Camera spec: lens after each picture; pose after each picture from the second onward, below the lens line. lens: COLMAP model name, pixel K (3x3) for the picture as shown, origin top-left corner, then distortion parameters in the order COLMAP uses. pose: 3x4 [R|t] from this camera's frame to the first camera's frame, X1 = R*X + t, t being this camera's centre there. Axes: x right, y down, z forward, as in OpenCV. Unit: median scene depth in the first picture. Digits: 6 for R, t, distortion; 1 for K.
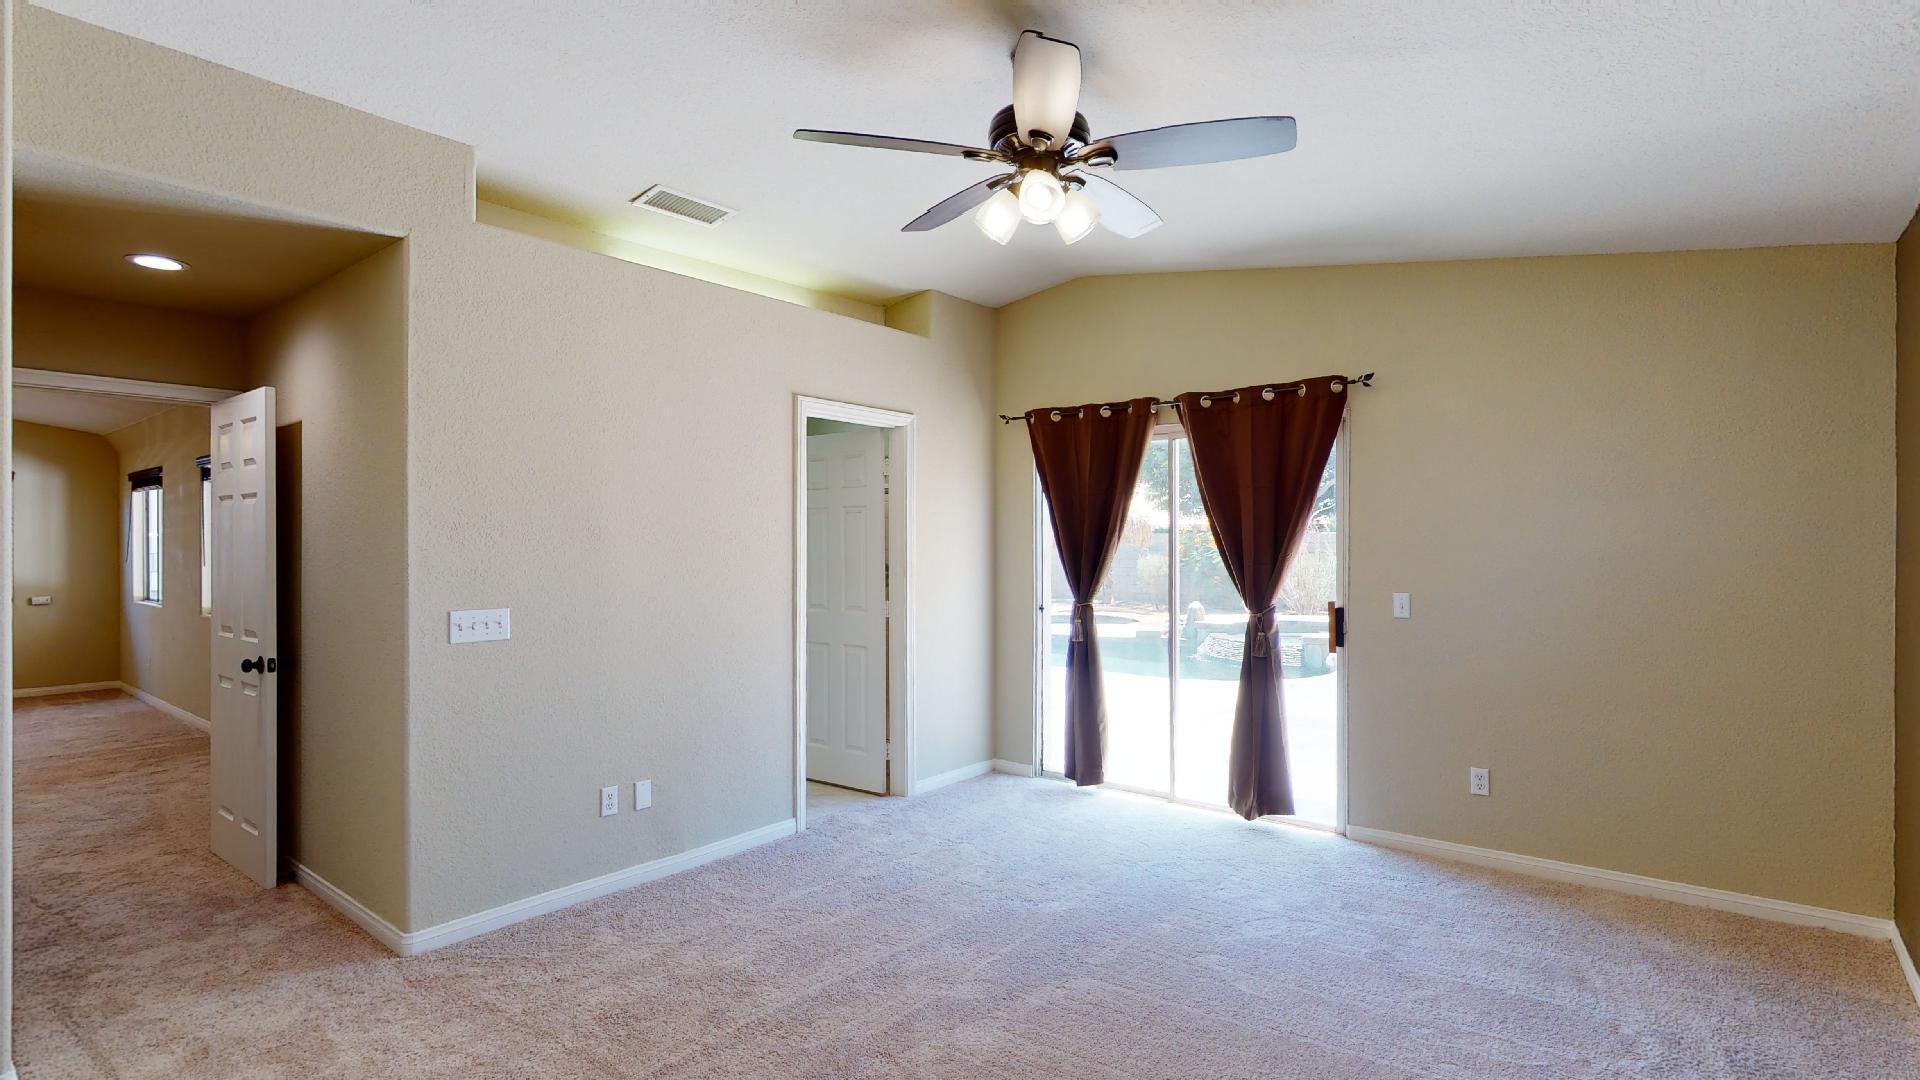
lens RADIAL K [[925.0, 0, 971.2], [0, 925.0, 543.9], [0, 0, 1]] dist [-0.000945, -0.001504]
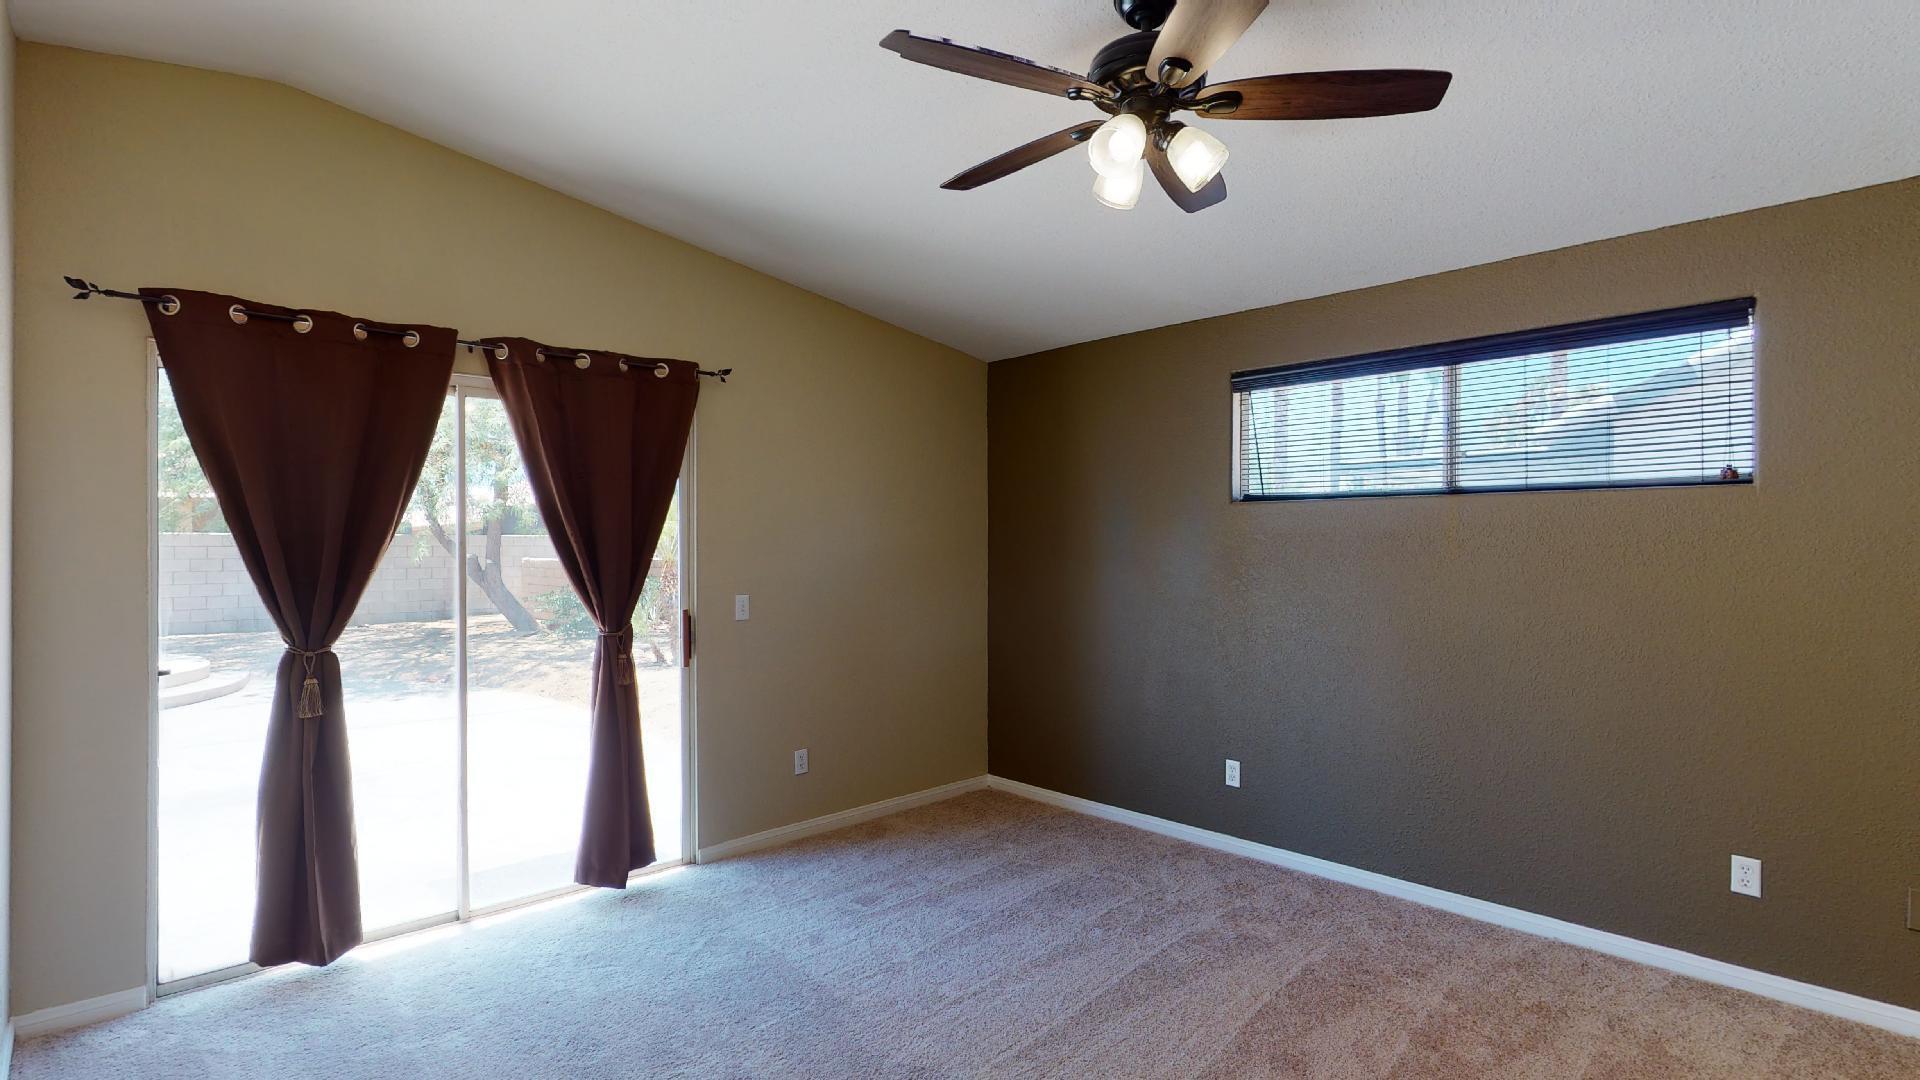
lens RADIAL K [[925.0, 0, 970.0], [0, 925.0, 538.5], [0, 0, 1]] dist [-0.000945, -0.001504]
pose [[0.135373, 0.005648, 0.990779, -0.451818], [0.001967, 0.999980, -0.005969, -0.001410], [-0.990793, 0.002757, 0.135359, 0.575211]]
